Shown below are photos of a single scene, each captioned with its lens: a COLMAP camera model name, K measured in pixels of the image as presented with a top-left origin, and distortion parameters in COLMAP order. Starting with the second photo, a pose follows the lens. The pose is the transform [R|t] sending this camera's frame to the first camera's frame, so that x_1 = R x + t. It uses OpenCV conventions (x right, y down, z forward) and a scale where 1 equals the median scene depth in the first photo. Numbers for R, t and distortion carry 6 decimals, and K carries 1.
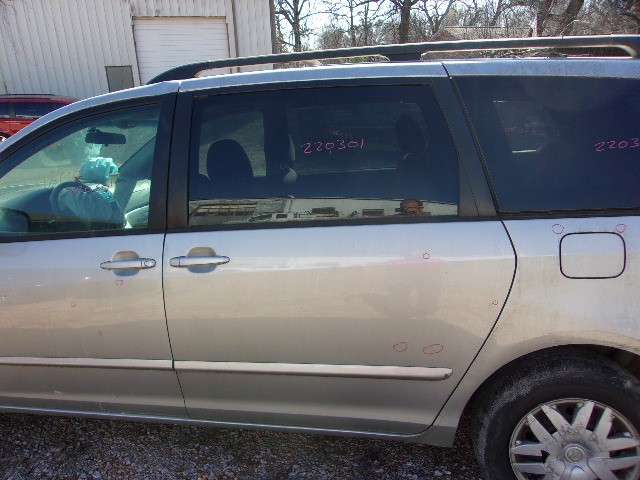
lens RADIAL K [[502.3, 0, 320.0], [0, 502.3, 242.9], [0, 0, 1]] dist [-0.009203, 0.017804]
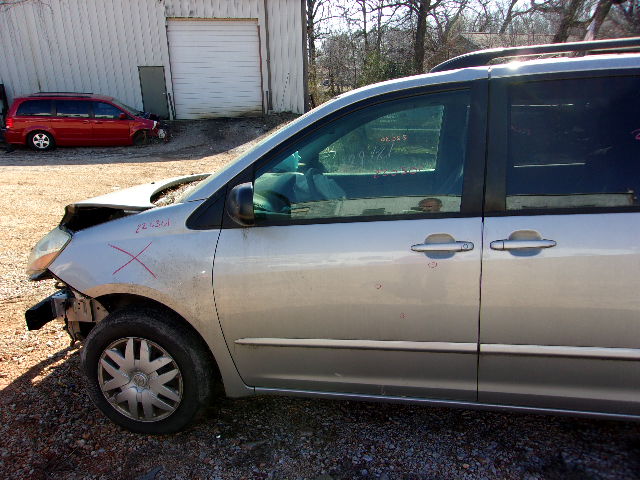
lens RADIAL K [[502.3, 0, 317.8], [0, 502.3, 241.1], [0, 0, 1]] dist [-0.009203, 0.017804]
pose [[0.999896, 0.014423, 0.000857, -0.658117], [-0.014413, 0.999834, -0.011130, 0.047360], [-0.001018, 0.011116, 0.999938, -0.010986]]
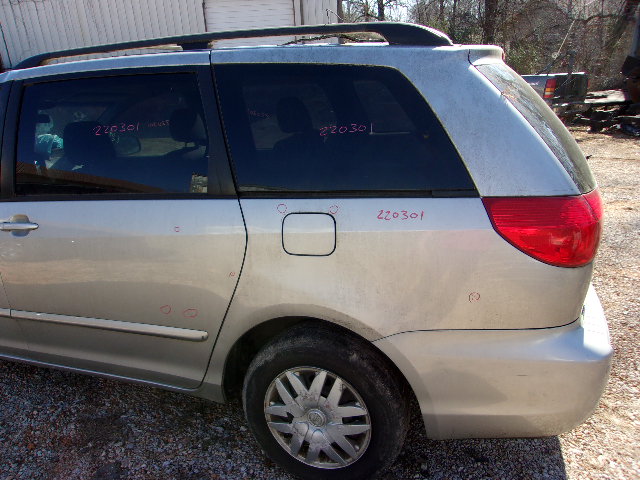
lens RADIAL K [[511.7, 0, 321.8], [0, 511.7, 235.6], [0, 0, 1]] dist [-0.042690, 0.031255]
pose [[0.987534, 0.039950, -0.152250, 0.642940], [-0.033296, 0.998386, 0.046005, -0.020285], [0.153842, -0.040362, 0.987271, -0.058699]]
